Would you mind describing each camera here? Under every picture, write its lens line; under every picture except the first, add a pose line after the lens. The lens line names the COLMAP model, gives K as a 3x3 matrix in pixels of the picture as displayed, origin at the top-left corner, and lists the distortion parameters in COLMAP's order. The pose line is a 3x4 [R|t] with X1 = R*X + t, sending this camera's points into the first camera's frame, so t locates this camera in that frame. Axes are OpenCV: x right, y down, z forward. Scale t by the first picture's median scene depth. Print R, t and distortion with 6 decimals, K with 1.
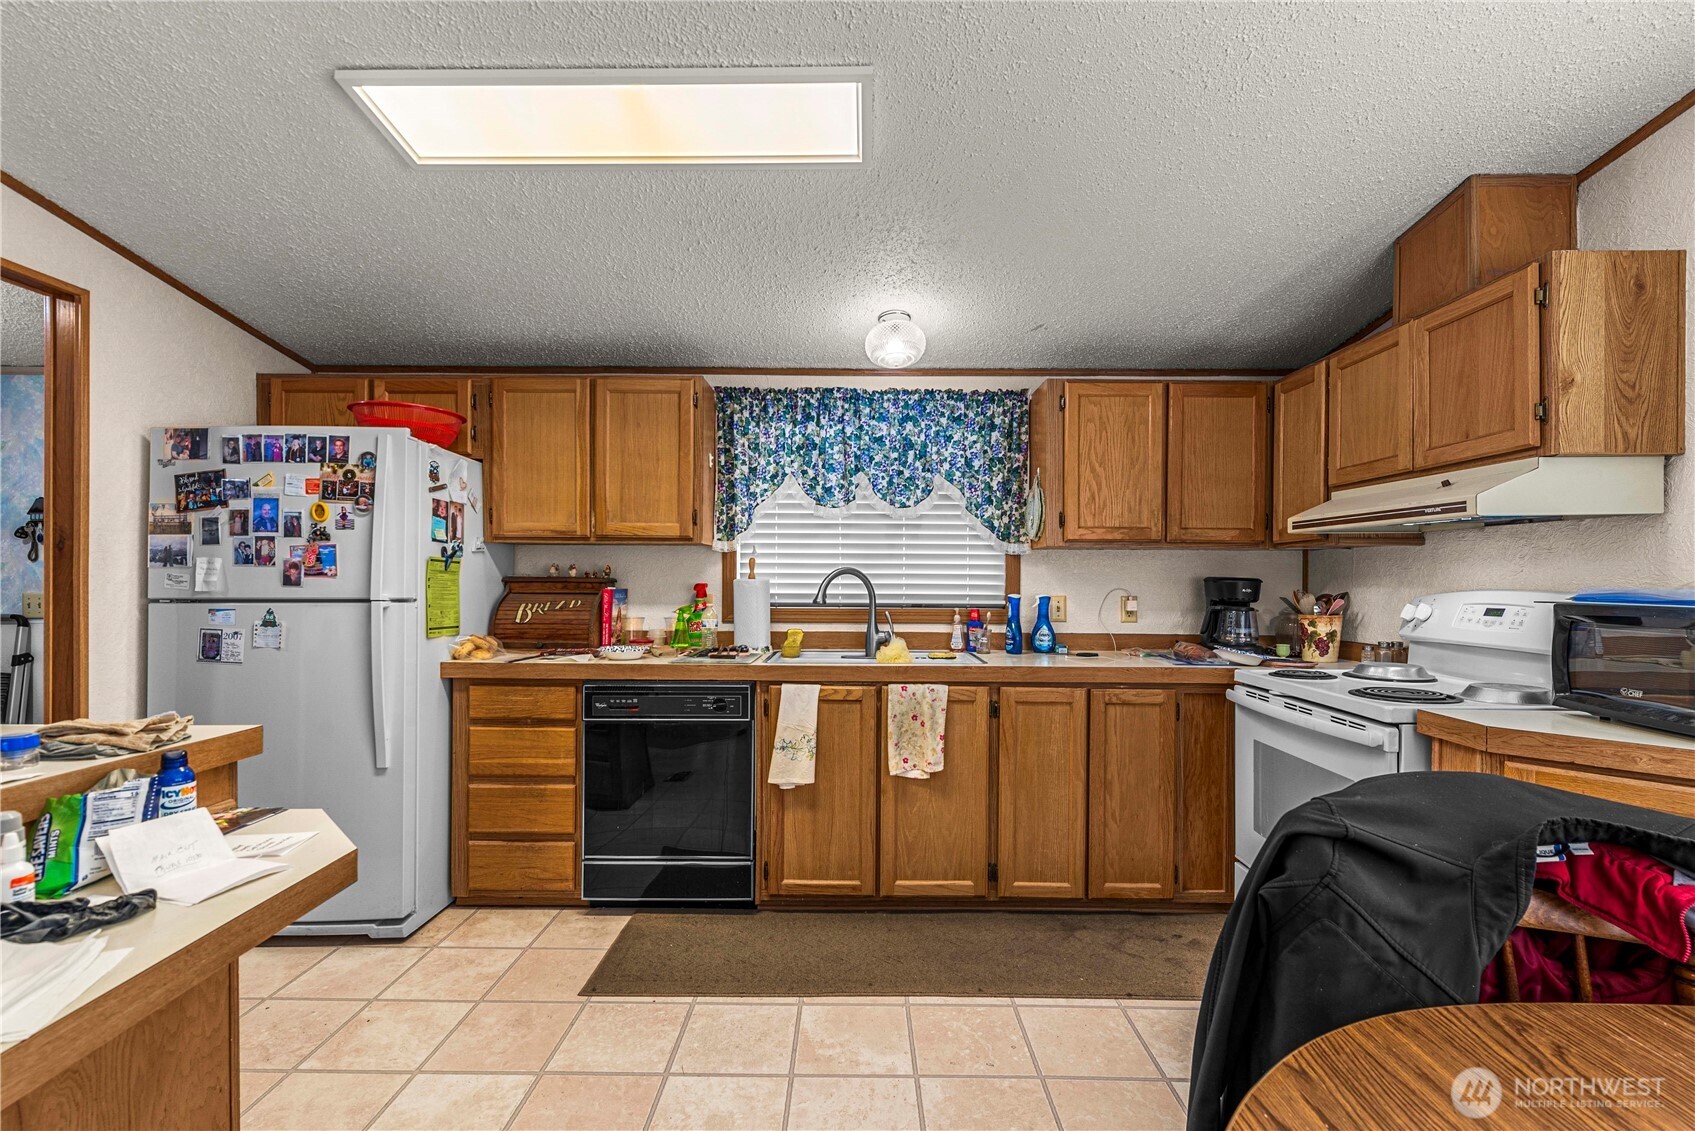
lens RADIAL K [[740.4, 0, 850.6], [0, 740.4, 582.1], [0, 0, 1]] dist [-0.000502, -0.000161]
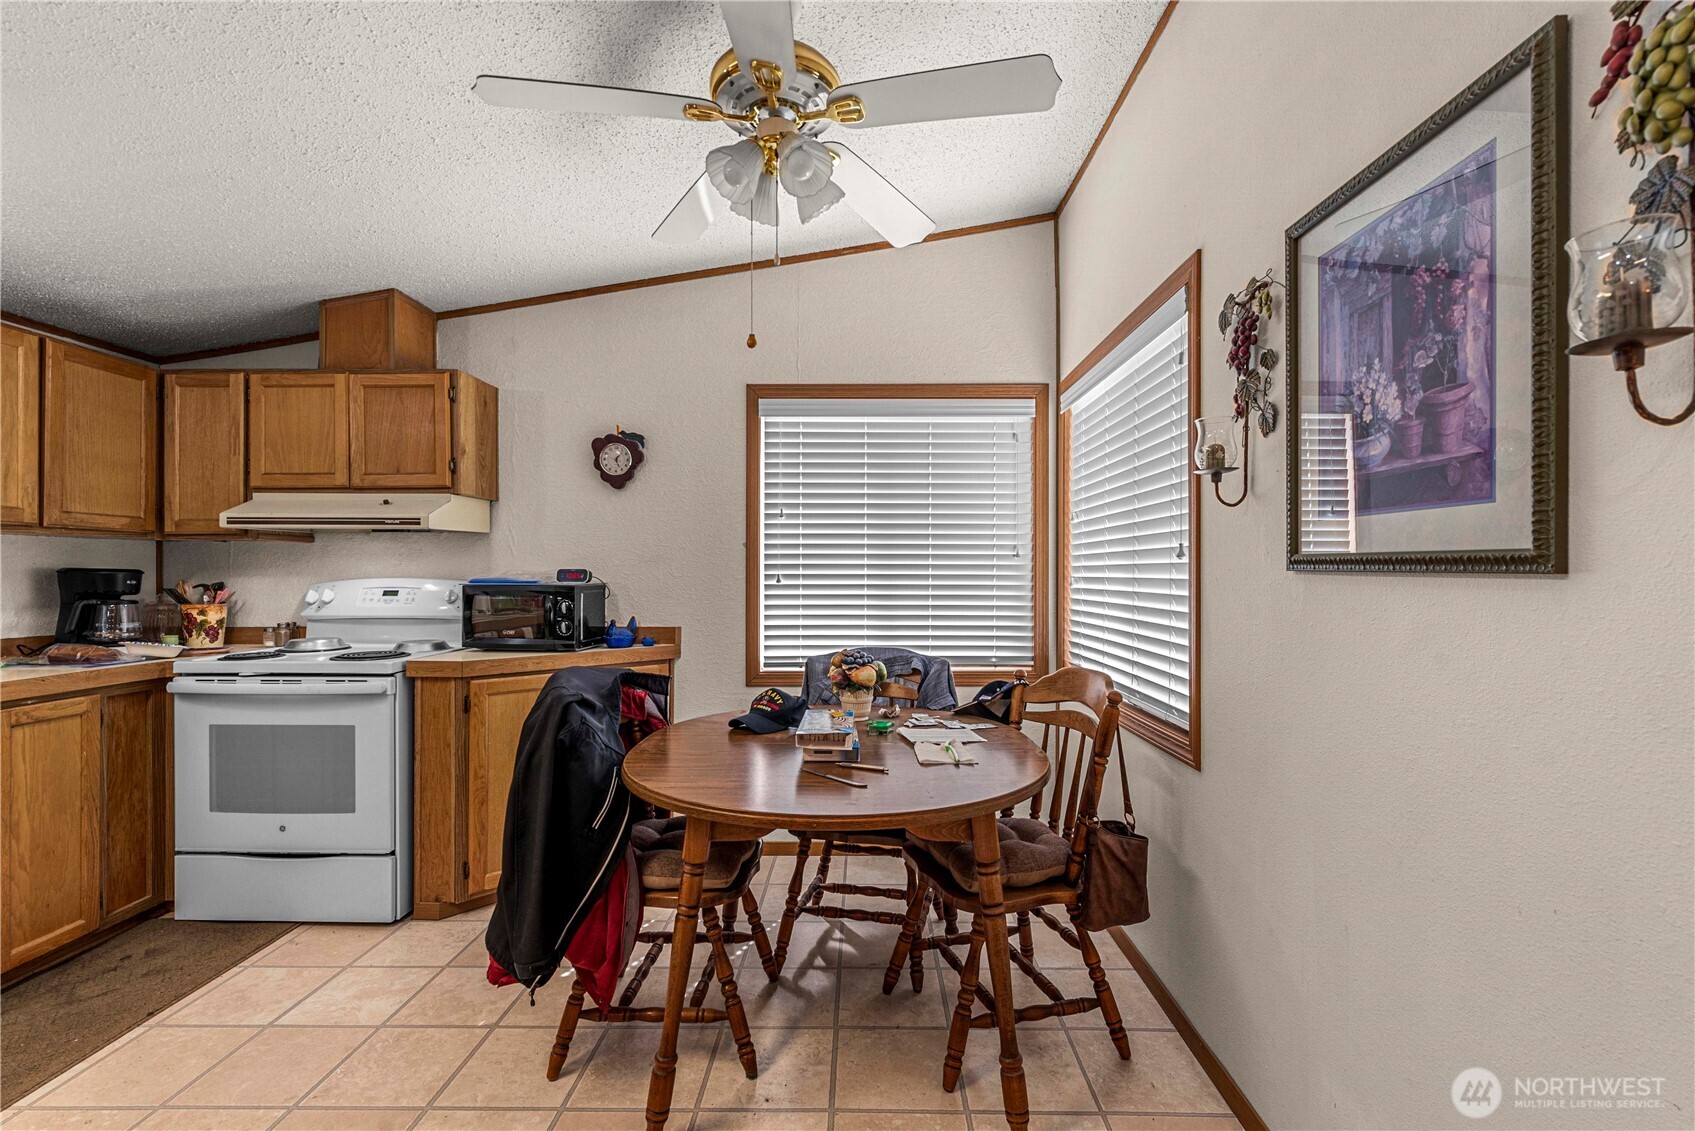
lens RADIAL K [[733.1, 0, 861.7], [0, 733.1, 572.8], [0, 0, 1]] dist [0.000124, -0.000463]
pose [[-0.008188, -0.007759, 0.999936, -0.466823], [0.004420, 0.999960, 0.007795, -0.004639], [-0.999957, 0.004483, -0.008154, 0.085756]]
